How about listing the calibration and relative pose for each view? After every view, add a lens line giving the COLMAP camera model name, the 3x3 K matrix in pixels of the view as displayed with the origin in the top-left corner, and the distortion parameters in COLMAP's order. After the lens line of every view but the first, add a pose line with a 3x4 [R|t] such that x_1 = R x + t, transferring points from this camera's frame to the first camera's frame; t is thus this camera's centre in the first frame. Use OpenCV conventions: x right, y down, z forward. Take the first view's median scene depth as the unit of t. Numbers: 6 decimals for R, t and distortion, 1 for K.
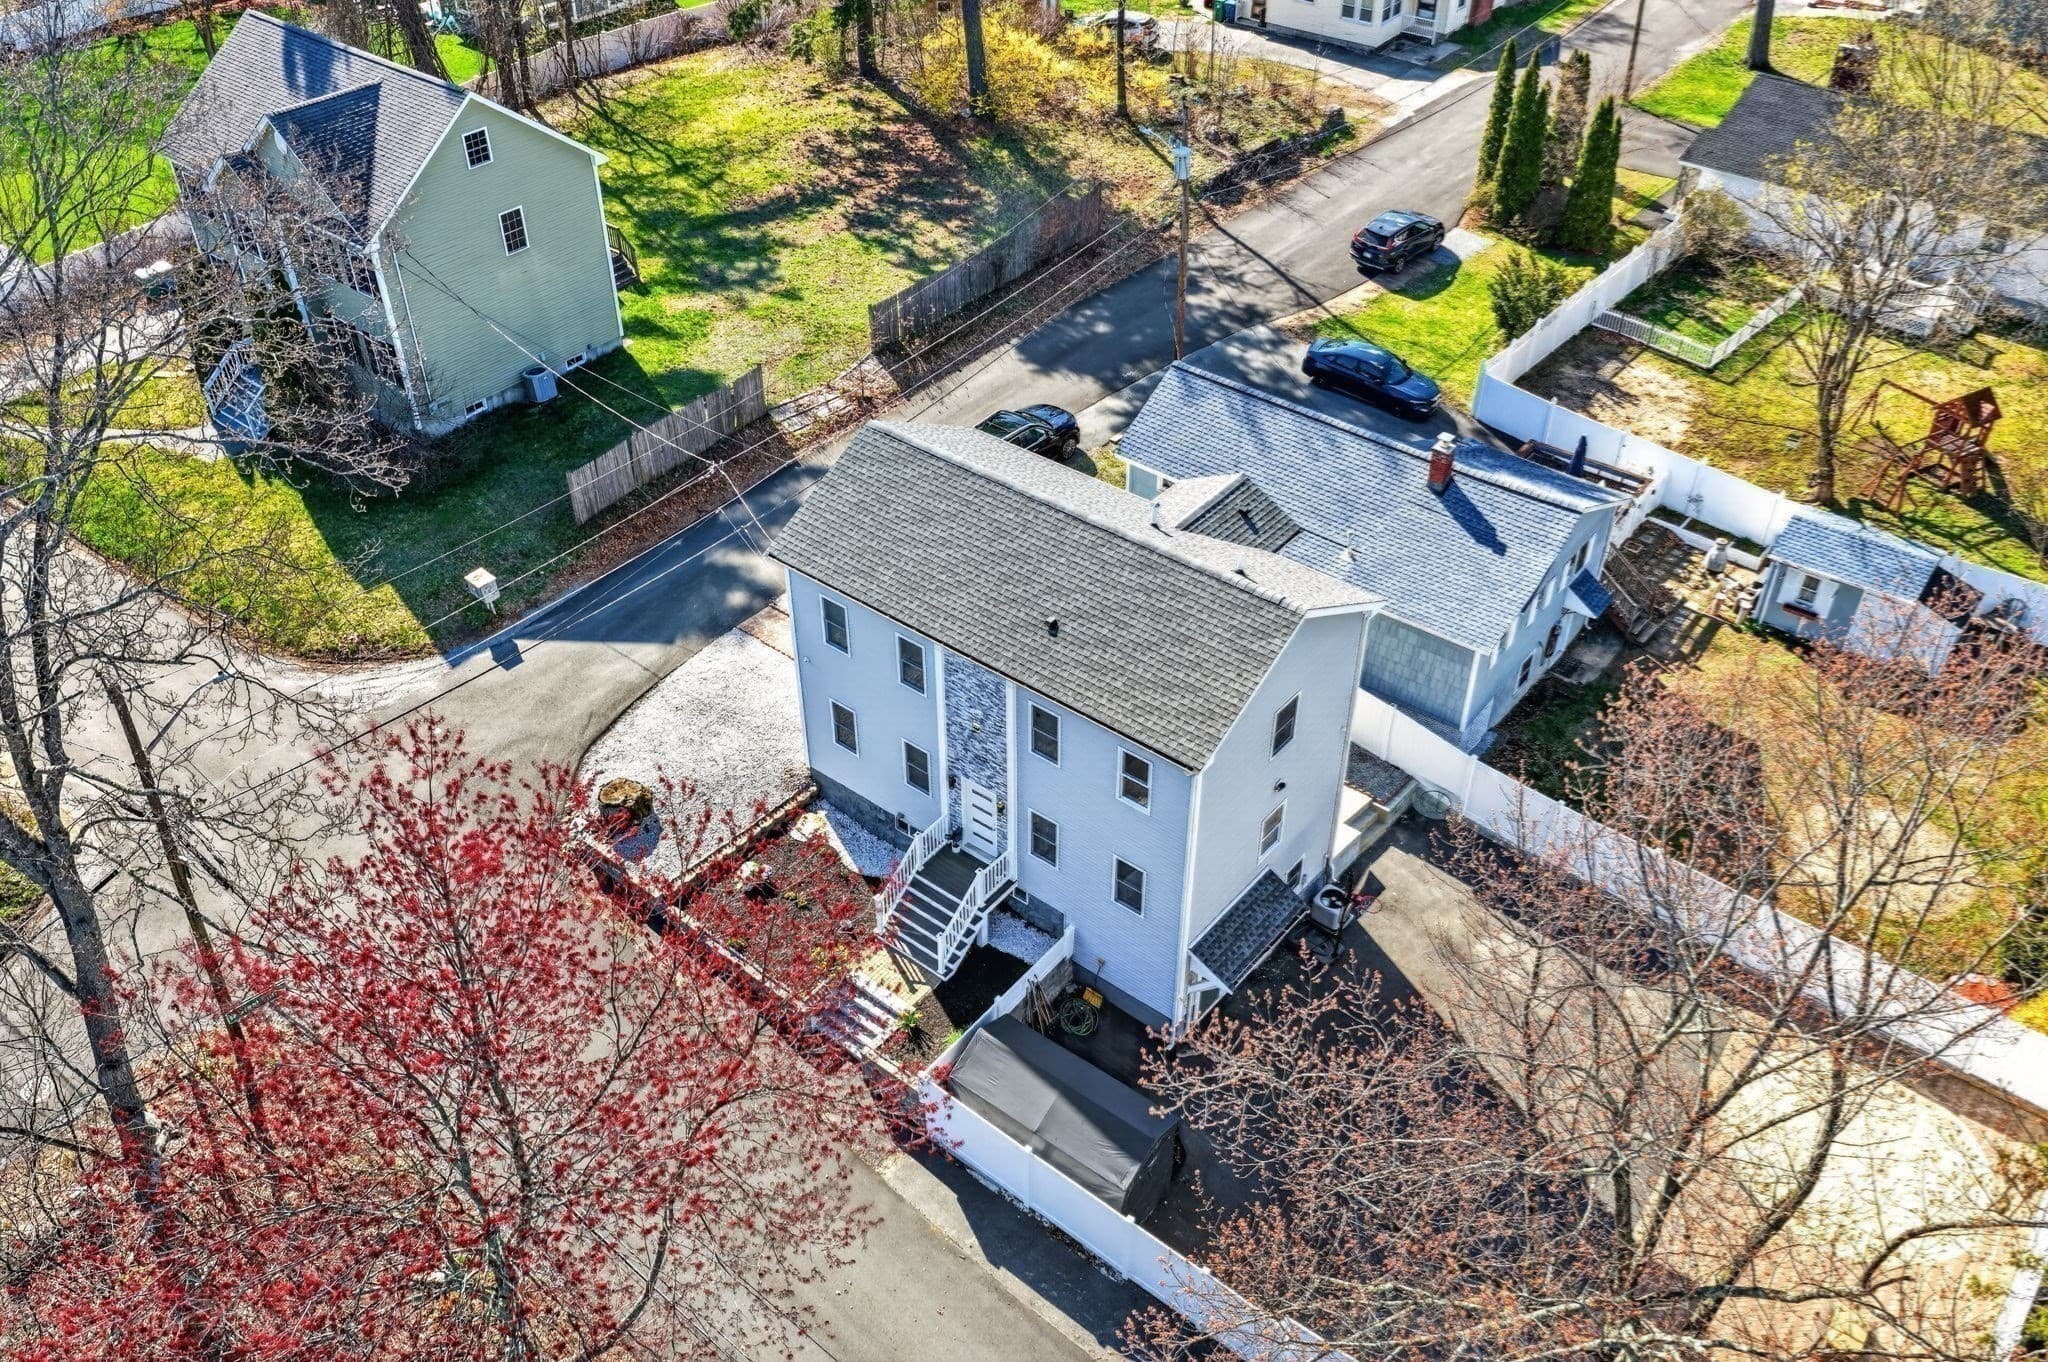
lens RADIAL K [[1695.9, 0, 1024.0], [0, 1695.9, 681.0], [0, 0, 1]] dist [0.004819, 0.001844]
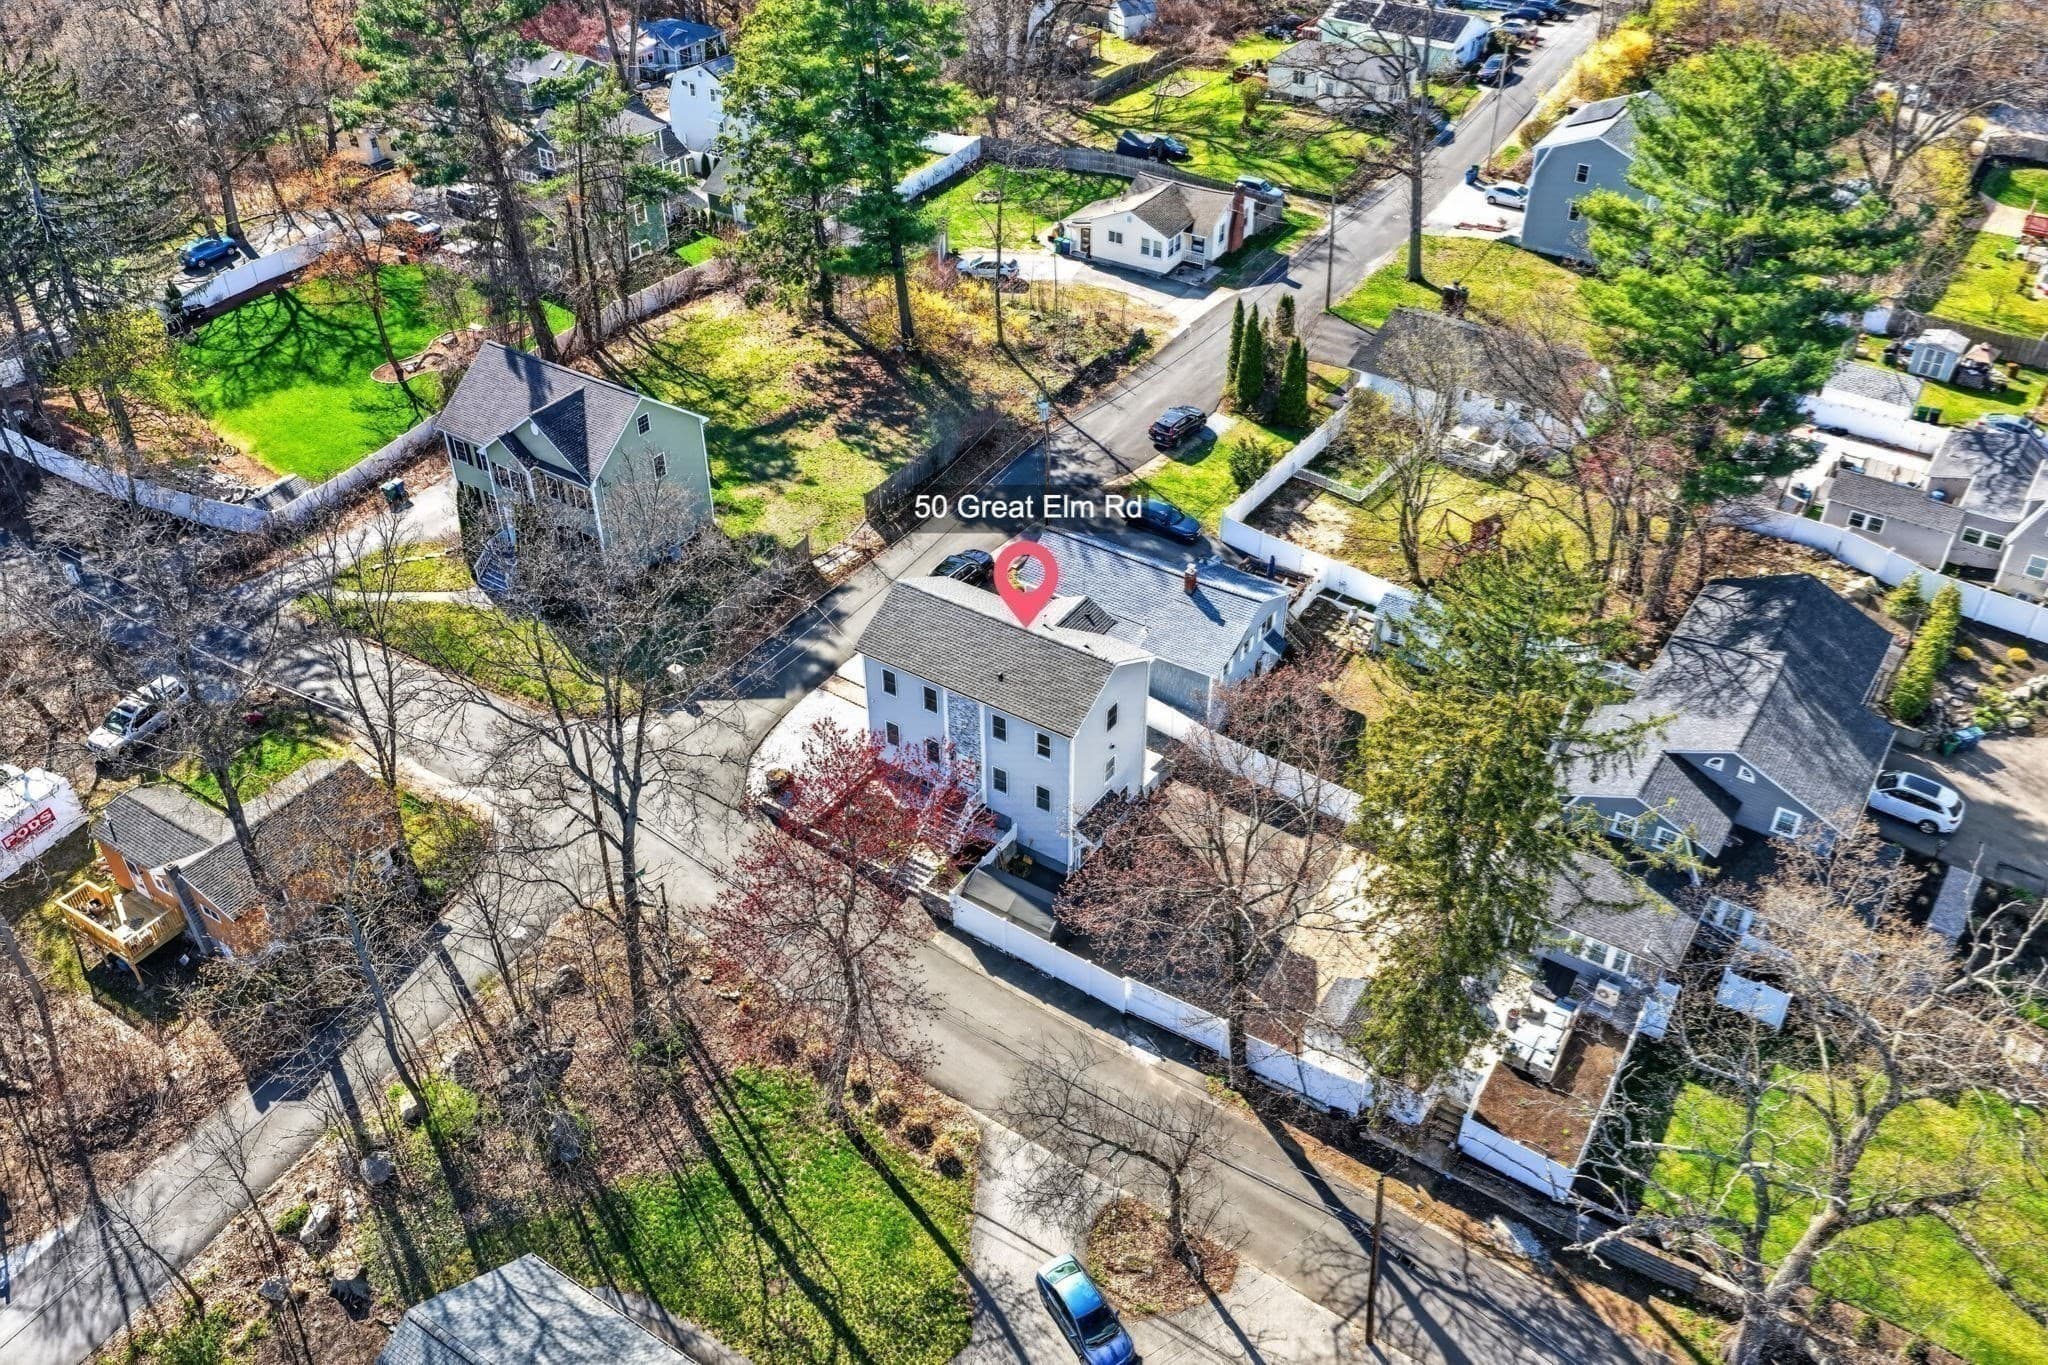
lens RADIAL K [[1695.9, 0, 1024.0], [0, 1695.9, 682.5], [0, 0, 1]] dist [0.004819, 0.001844]
pose [[0.995577, -0.059050, 0.073077, -0.059830], [0.061074, 0.997800, -0.025787, 0.017541], [-0.071394, 0.030136, 0.996993, -0.612009]]
